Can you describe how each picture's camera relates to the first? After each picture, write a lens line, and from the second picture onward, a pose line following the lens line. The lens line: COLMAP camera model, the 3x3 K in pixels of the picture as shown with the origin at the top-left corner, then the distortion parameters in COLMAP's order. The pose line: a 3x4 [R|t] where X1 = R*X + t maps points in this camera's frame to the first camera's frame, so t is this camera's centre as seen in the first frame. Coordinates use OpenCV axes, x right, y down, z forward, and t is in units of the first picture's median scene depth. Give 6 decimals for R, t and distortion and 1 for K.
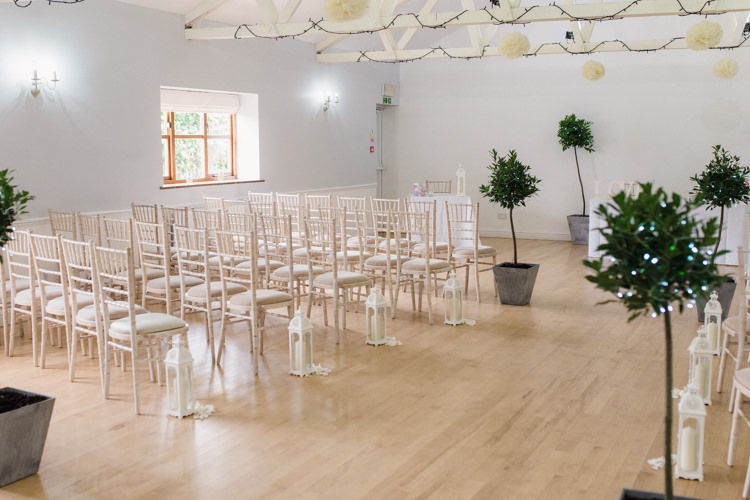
lens RADIAL K [[847.3, 0, 375.0], [0, 847.3, 250.0], [0, 0, 1]] dist [-0.061206, 0.048955]
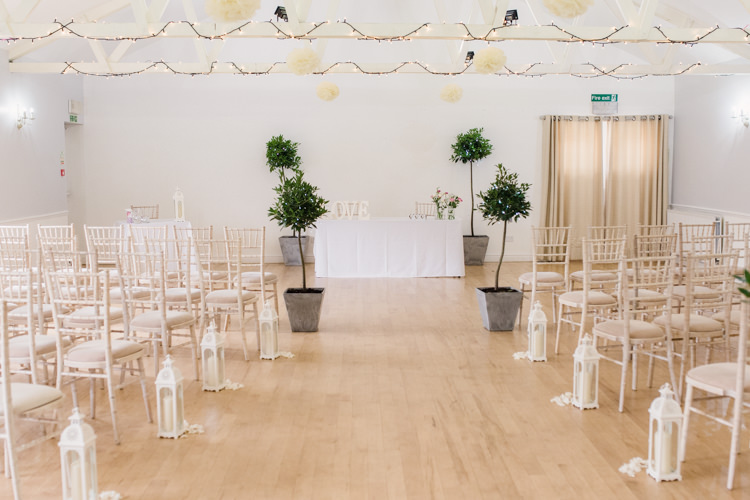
lens RADIAL K [[847.3, 0, 375.0], [0, 847.3, 250.0], [0, 0, 1]] dist [-0.061206, 0.048955]
pose [[0.888580, -0.048187, 0.456183, -0.220709], [0.060487, 0.998092, -0.012391, -0.012047], [-0.454716, 0.038604, 0.889800, 0.120068]]
